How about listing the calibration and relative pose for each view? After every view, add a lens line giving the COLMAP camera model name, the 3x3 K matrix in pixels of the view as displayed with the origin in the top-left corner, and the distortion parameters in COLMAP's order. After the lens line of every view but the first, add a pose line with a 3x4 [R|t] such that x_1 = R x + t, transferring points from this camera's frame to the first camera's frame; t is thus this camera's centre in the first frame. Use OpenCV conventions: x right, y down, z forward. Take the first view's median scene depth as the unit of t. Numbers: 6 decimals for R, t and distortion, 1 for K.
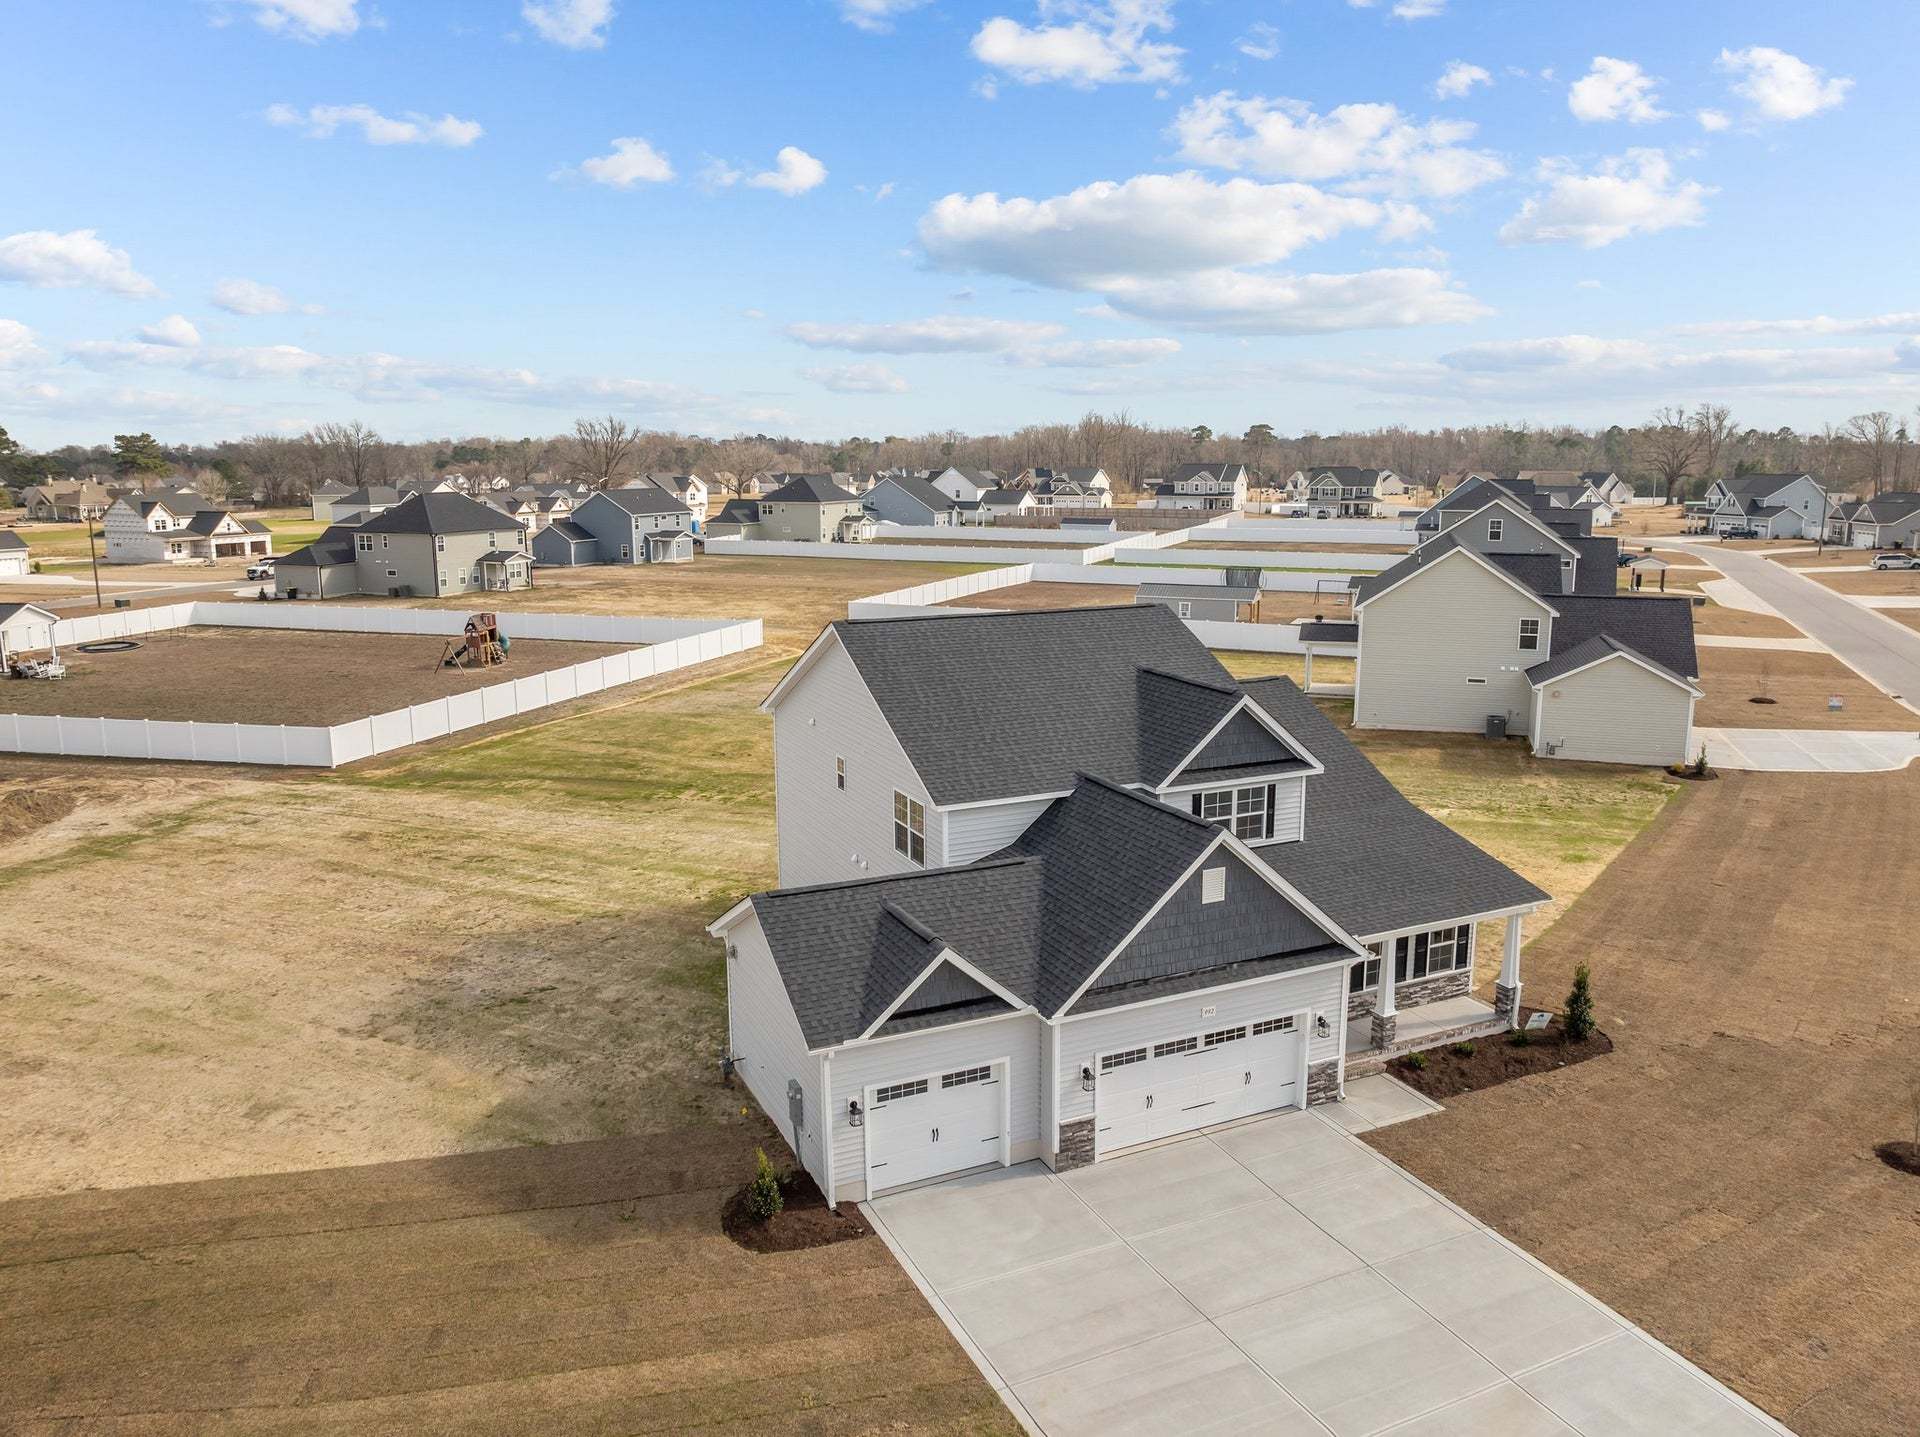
lens RADIAL K [[1318.3, 0, 993.0], [0, 1318.3, 720.6], [0, 0, 1]] dist [0.002187, -0.000909]
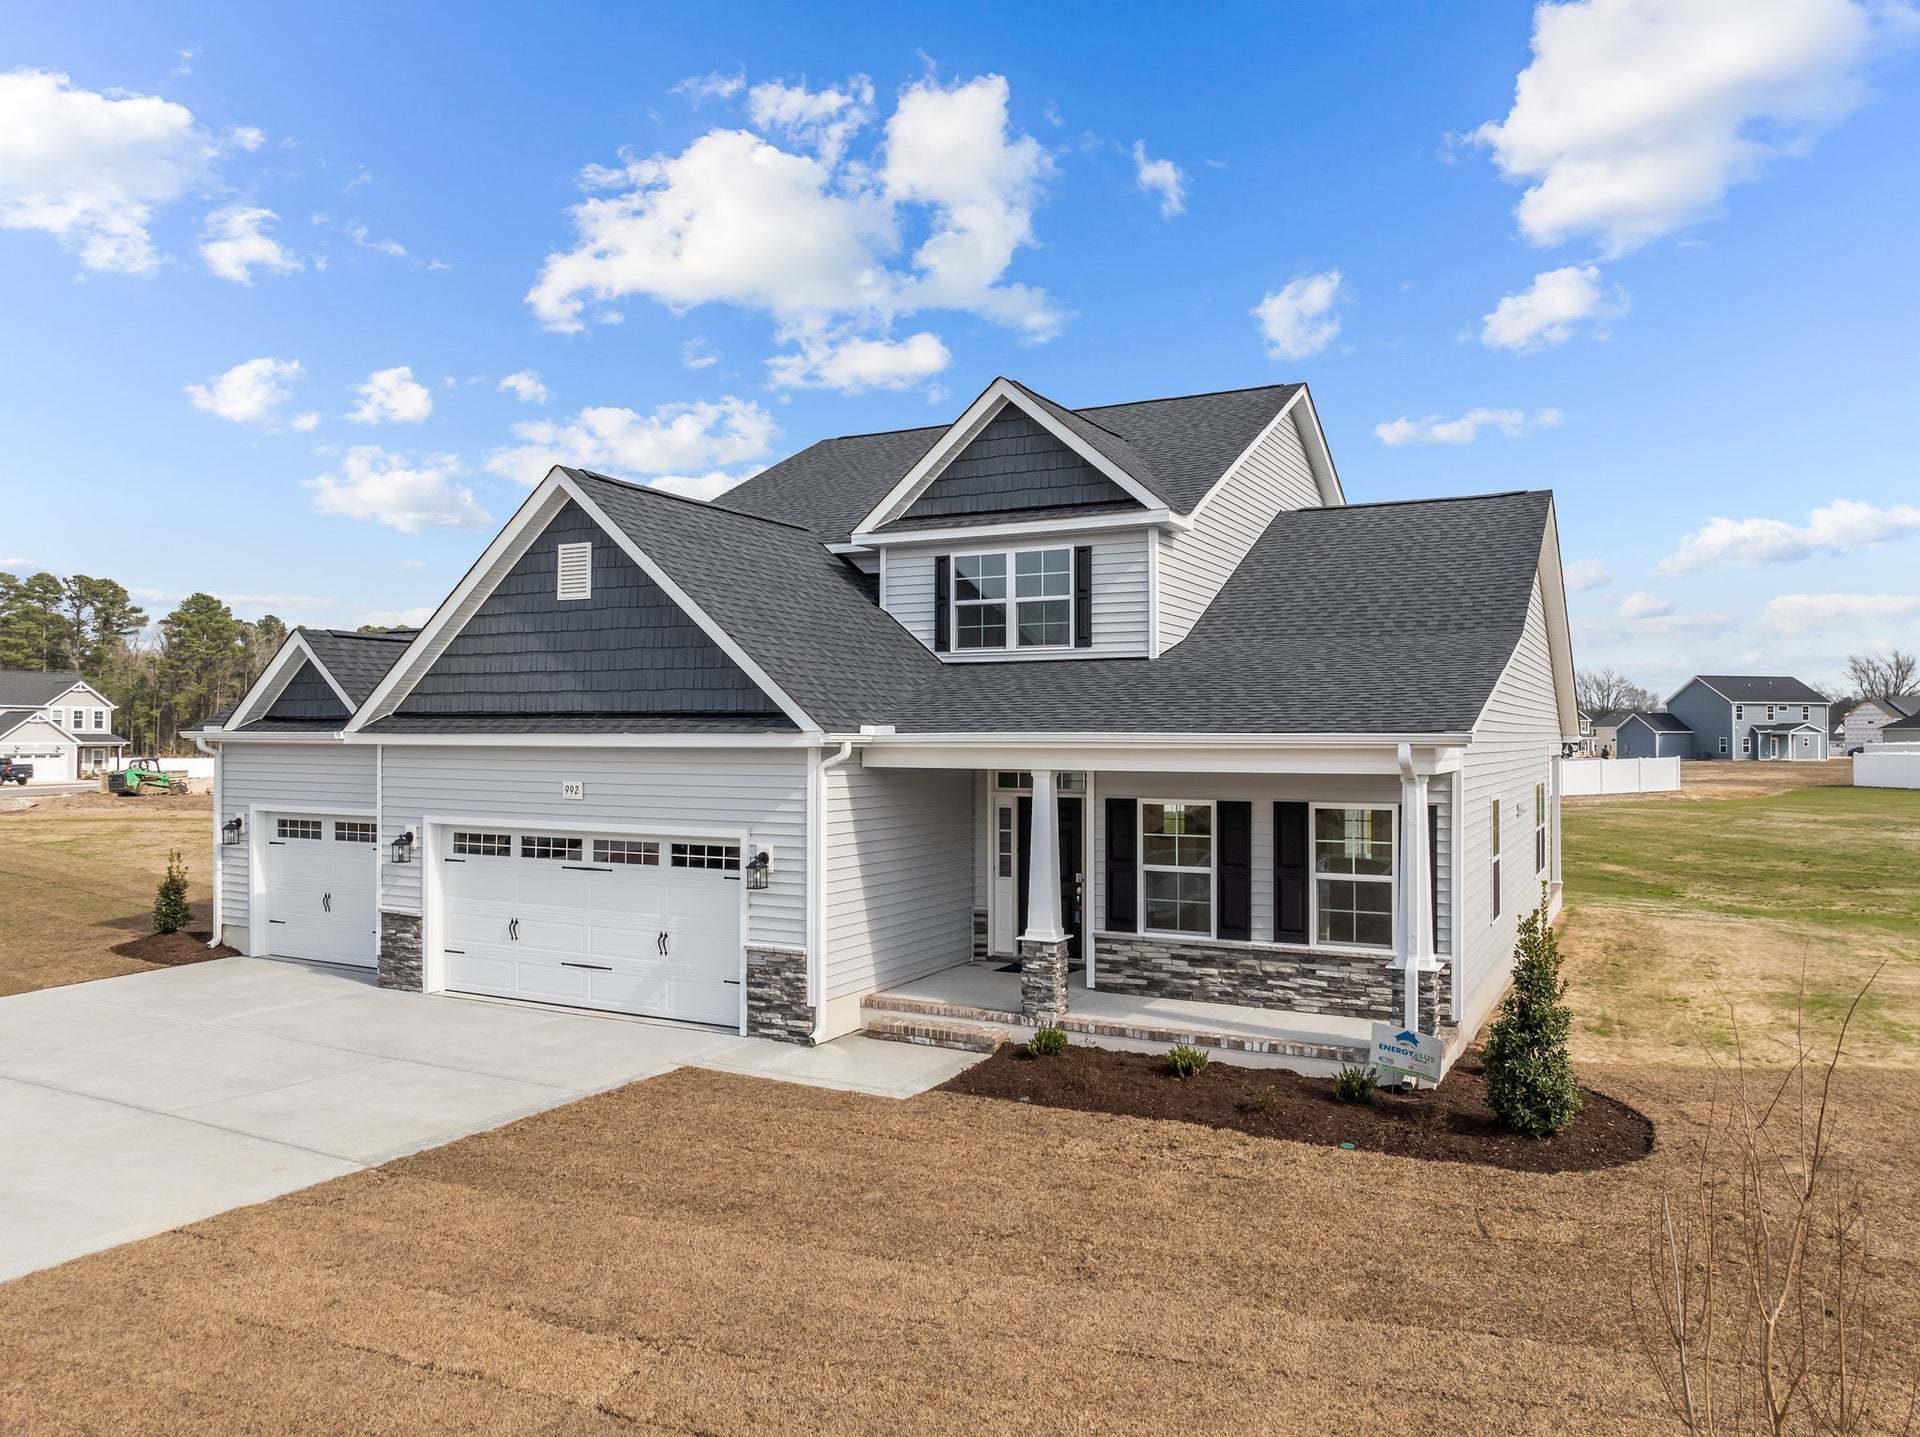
lens RADIAL K [[1318.3, 0, 993.0], [0, 1318.3, 720.6], [0, 0, 1]] dist [0.002187, -0.000909]
pose [[0.596445, -0.012968, -0.802549, 0.636033], [-0.153090, 0.979676, -0.129605, 0.198832], [0.787919, 0.200164, 0.582338, 0.661372]]
